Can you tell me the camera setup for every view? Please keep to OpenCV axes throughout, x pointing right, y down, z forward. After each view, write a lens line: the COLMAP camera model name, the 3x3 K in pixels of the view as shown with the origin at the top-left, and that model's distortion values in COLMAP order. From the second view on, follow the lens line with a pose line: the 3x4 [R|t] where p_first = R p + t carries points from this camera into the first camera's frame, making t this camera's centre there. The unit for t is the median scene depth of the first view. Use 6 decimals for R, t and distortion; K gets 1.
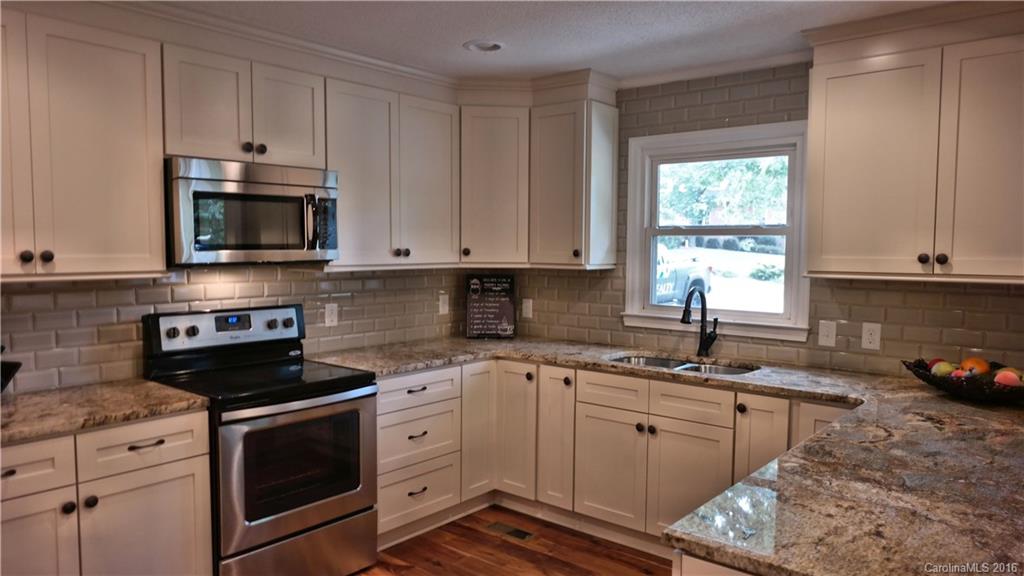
lens RADIAL K [[713.1, 0, 509.0], [0, 713.1, 292.4], [0, 0, 1]] dist [-0.010157, 0.015545]
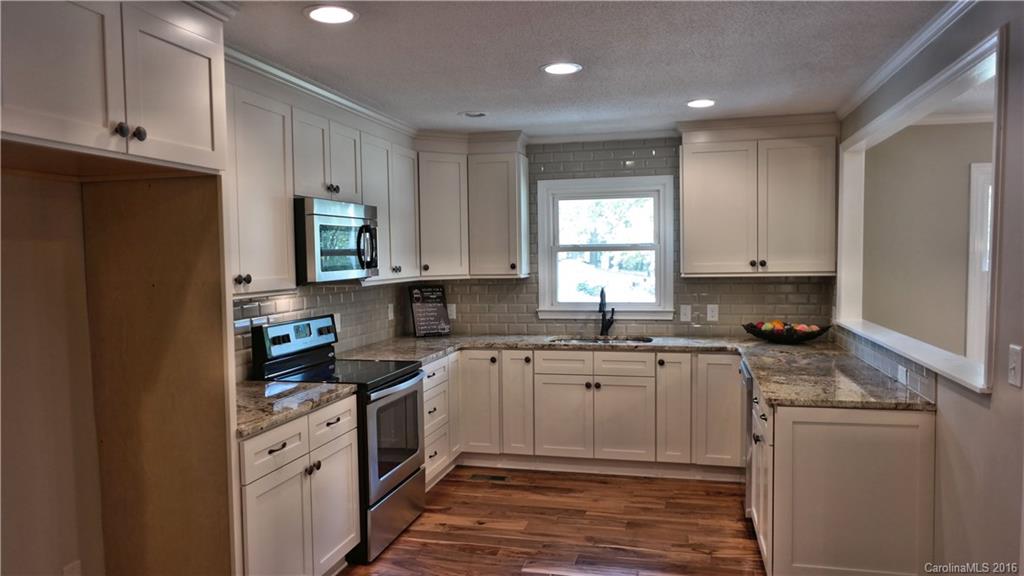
lens RADIAL K [[713.1, 0, 508.8], [0, 713.1, 291.6], [0, 0, 1]] dist [-0.010157, 0.015545]
pose [[0.900099, -0.042573, 0.433600, -0.564320], [0.050604, 0.998694, -0.006991, 0.001919], [-0.432737, 0.028235, 0.901078, -0.229661]]
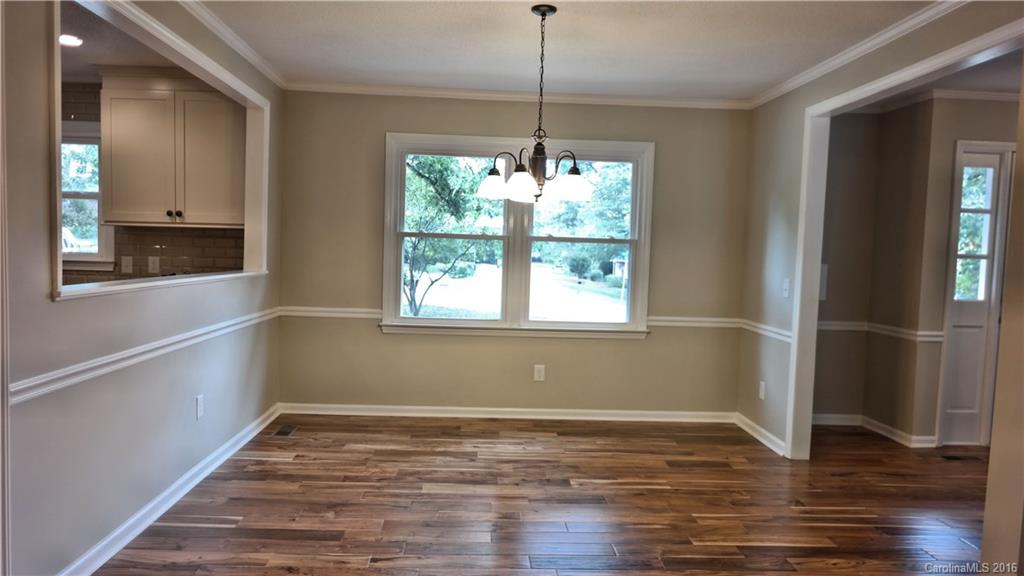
lens RADIAL K [[713.1, 0, 509.7], [0, 713.1, 286.8], [0, 0, 1]] dist [-0.010157, 0.015545]
pose [[0.743203, -0.020853, 0.668741, 0.036419], [0.020410, 0.999756, 0.008492, 0.108028], [-0.668754, 0.007338, 0.743447, -0.670426]]
